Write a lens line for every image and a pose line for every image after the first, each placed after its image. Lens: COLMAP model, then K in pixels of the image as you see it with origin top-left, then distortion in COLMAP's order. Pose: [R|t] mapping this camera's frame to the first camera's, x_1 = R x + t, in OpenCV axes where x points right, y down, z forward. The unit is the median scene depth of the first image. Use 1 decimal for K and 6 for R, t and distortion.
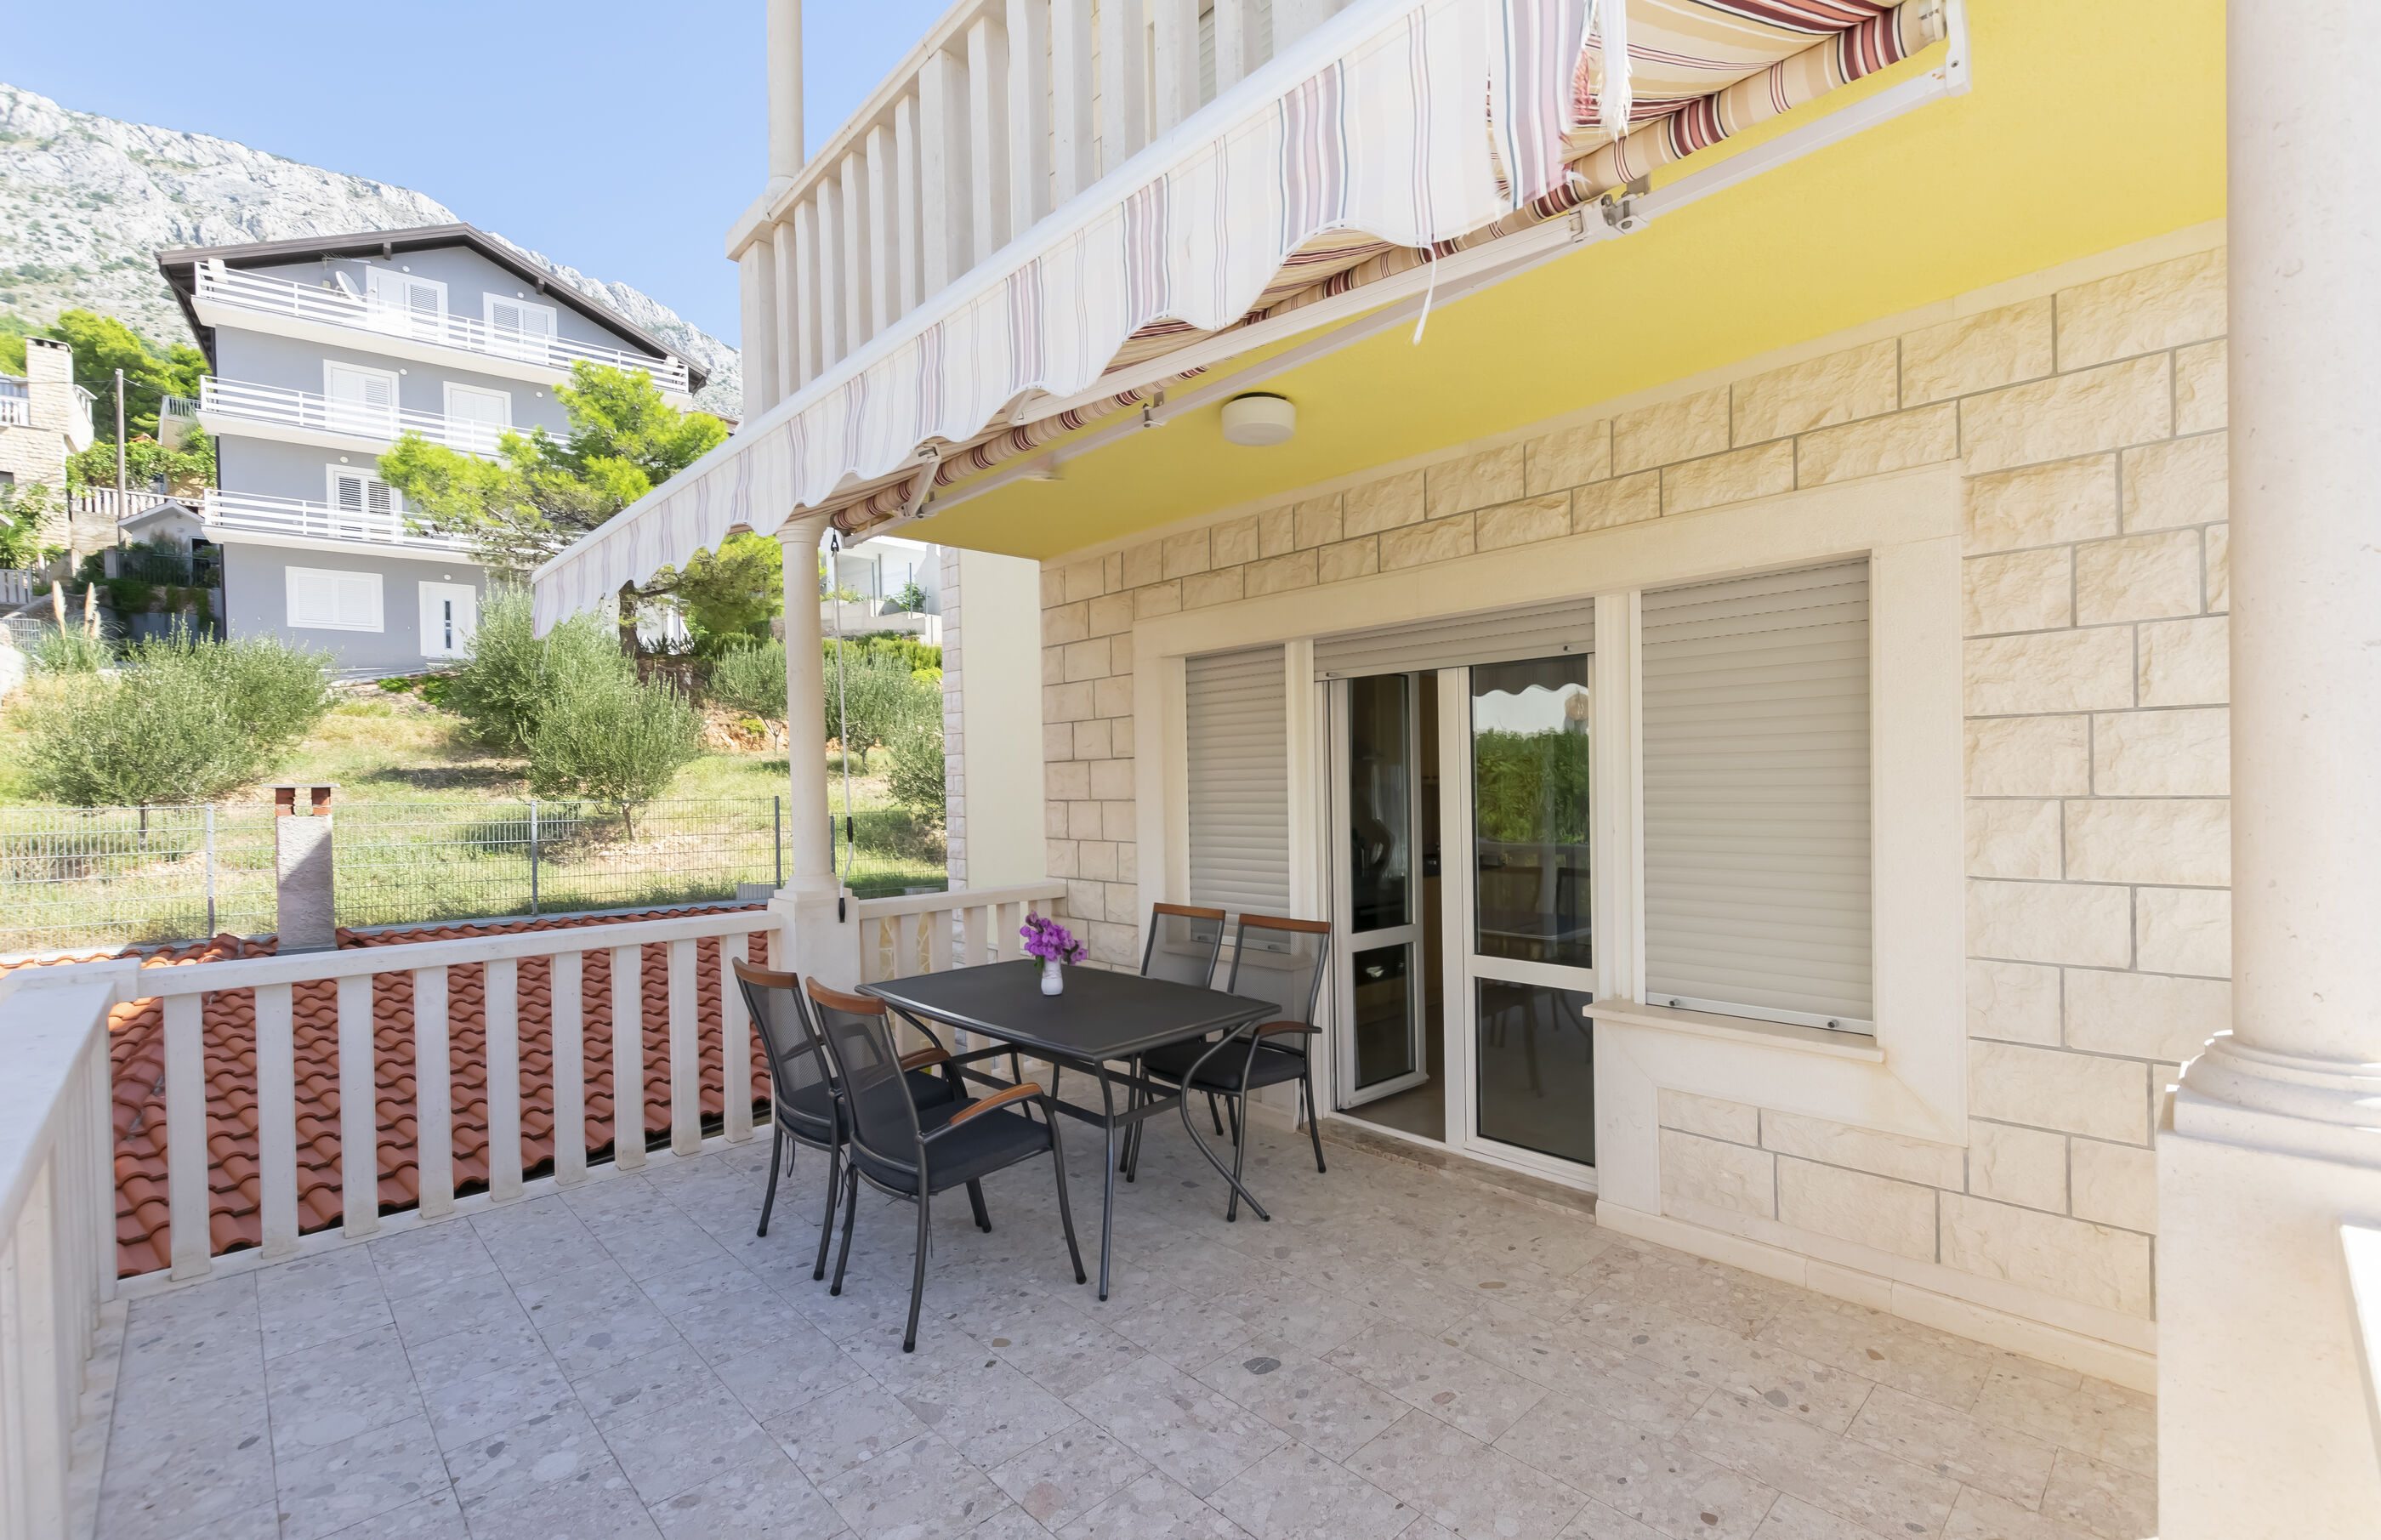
lens RADIAL K [[1049.8, 0, 1158.4], [0, 1049.8, 789.2], [0, 0, 1]] dist [0.004183, -0.000116]
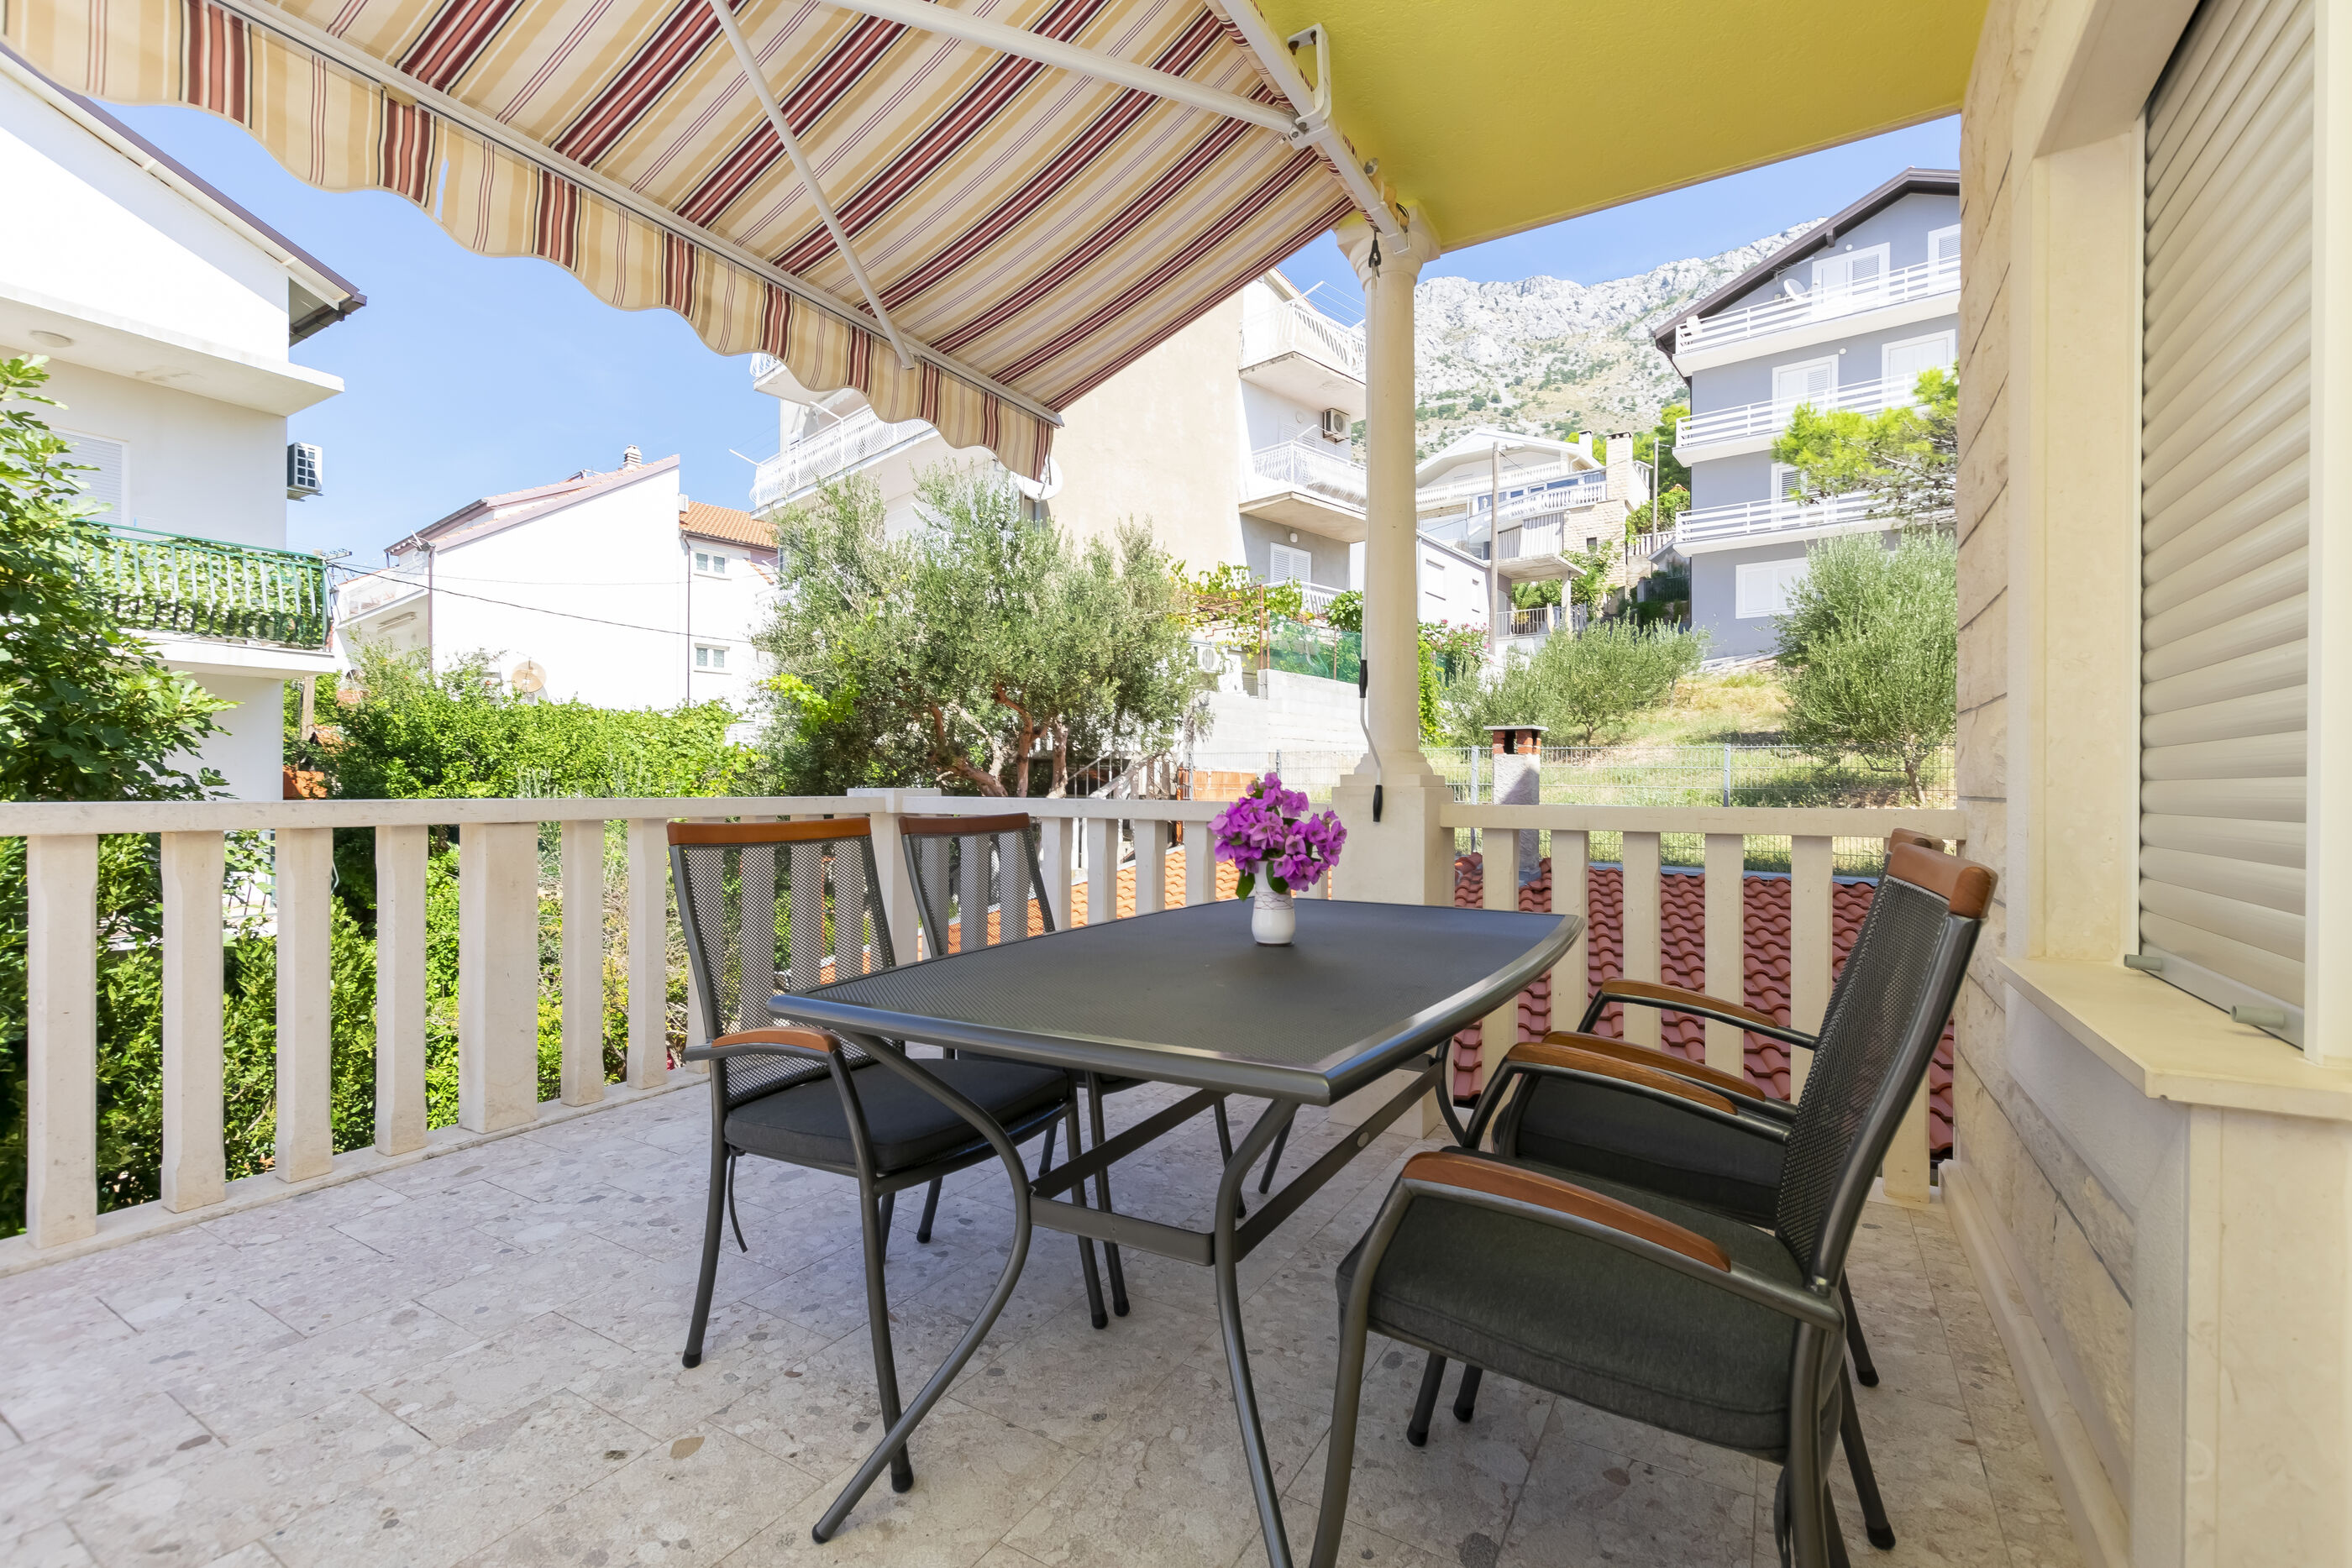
lens RADIAL K [[1017.0, 0, 1168.4], [0, 1017.0, 779.8], [0, 0, 1]] dist [0.008799, -0.004656]
pose [[0.281215, 0.015966, -0.959512, 0.291031], [-0.019696, 0.999747, 0.010863, 0.101656], [0.959443, 0.015843, 0.281458, 0.710726]]
